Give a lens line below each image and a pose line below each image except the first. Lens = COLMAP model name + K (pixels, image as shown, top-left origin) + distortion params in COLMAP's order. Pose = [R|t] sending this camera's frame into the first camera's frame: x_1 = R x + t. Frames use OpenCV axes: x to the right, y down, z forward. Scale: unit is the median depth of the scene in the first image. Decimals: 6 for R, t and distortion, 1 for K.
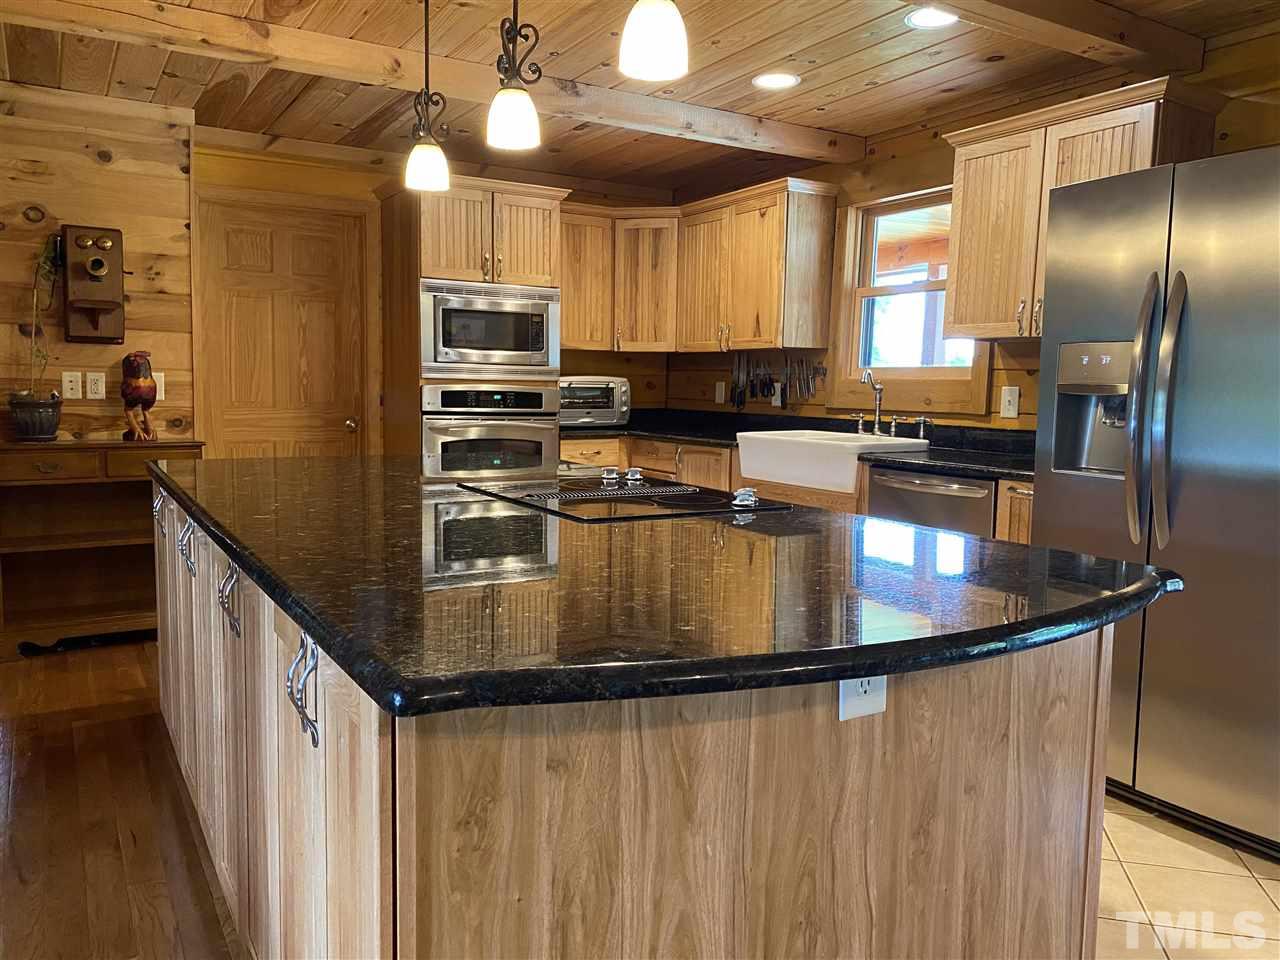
lens RADIAL K [[971.0, 0, 632.4], [0, 971.0, 484.6], [0, 0, 1]] dist [0.082001, -0.124158]
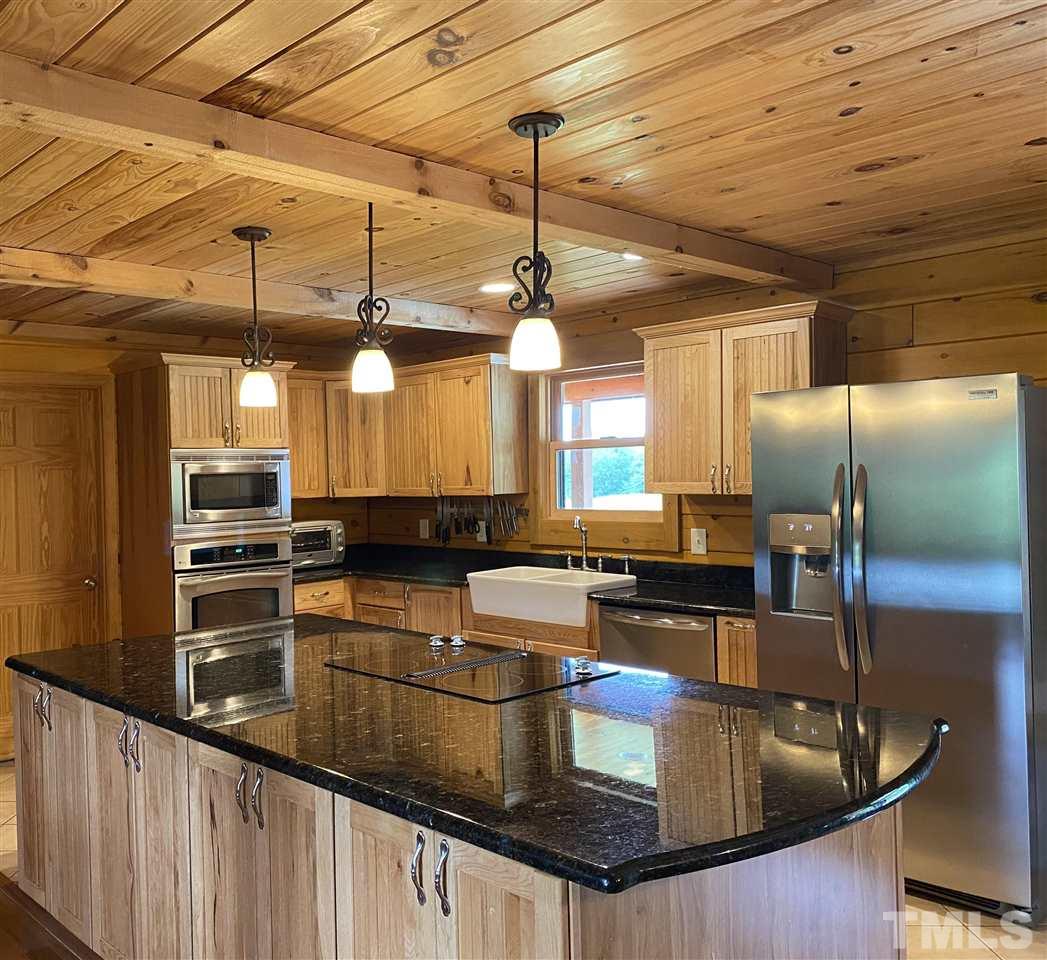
lens RADIAL K [[970.4, 0, 395.2], [0, 970.4, 483.2], [0, 0, 1]] dist [0.098418, -0.166851]
pose [[0.983712, -0.045930, 0.173786, -0.158147], [0.062202, 0.994054, -0.089371, -0.058939], [-0.168648, 0.098726, 0.980720, -0.105814]]
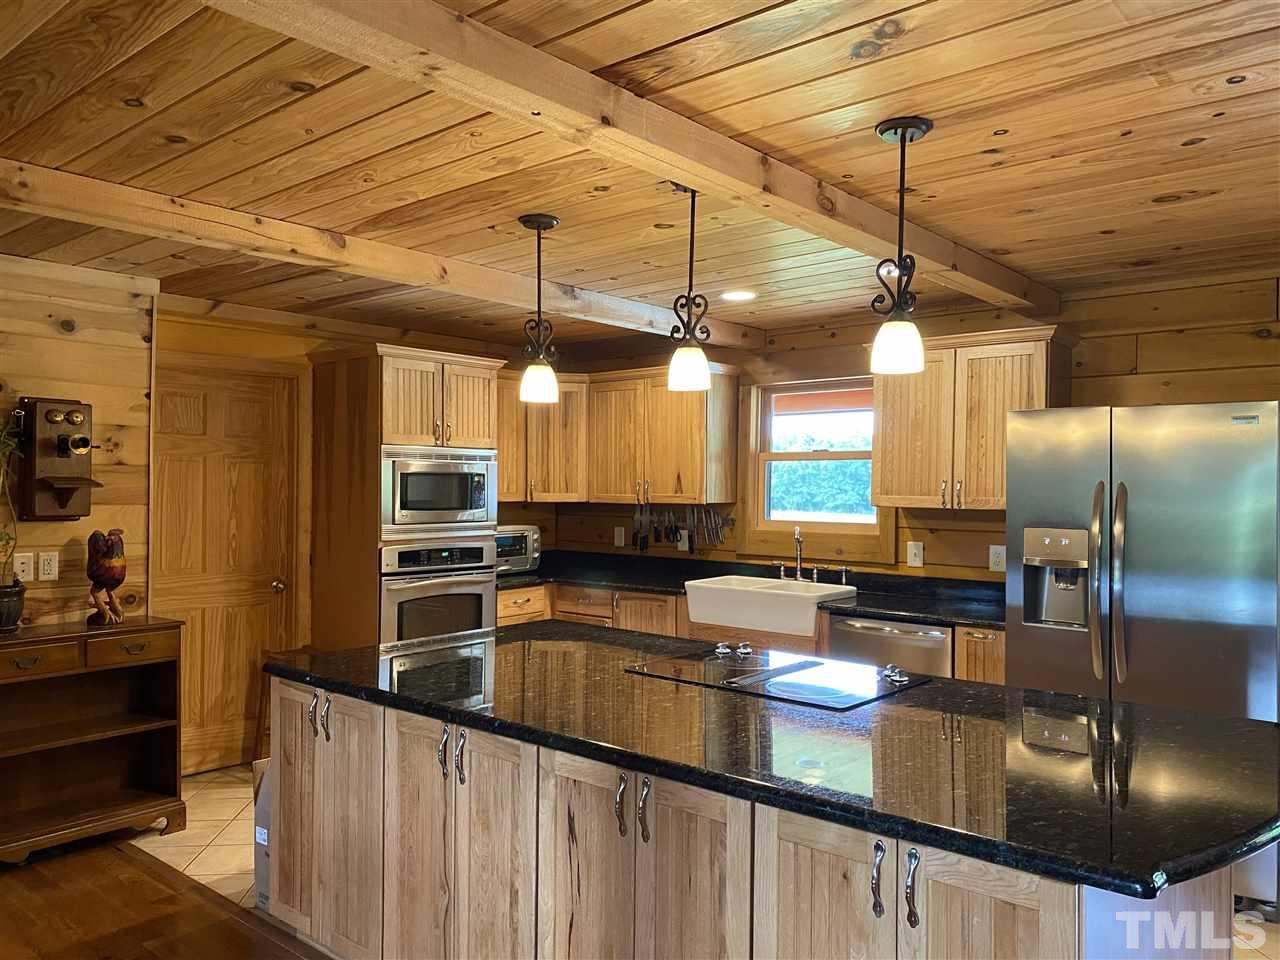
lens RADIAL K [[971.0, 0, 632.4], [0, 971.0, 484.6], [0, 0, 1]] dist [0.082001, -0.124158]
pose [[0.948174, -0.012511, 0.317504, -0.288919], [0.044190, 0.994707, -0.092770, -0.060563], [-0.314663, 0.101992, 0.943708, -0.053192]]
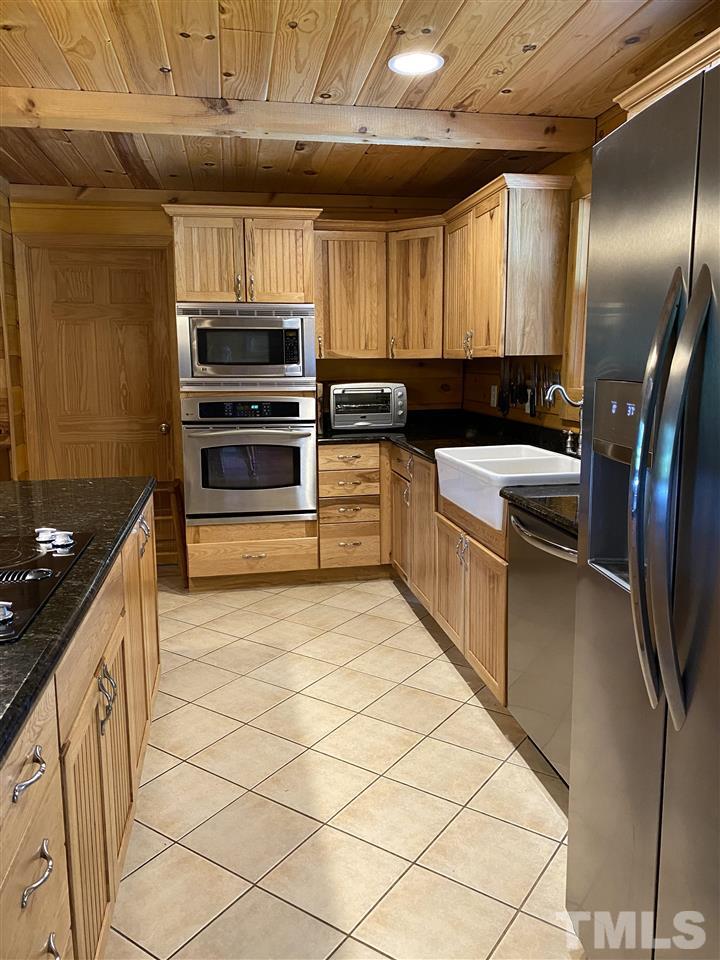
lens RADIAL K [[728.2, 0, 362.9], [0, 728.2, 473.3], [0, 0, 1]] dist [0.082001, -0.124158]
pose [[0.936496, 0.031829, -0.349230, 0.276692], [-0.014235, 0.998502, 0.052829, -0.062641], [0.350389, -0.044503, 0.935547, 0.276140]]
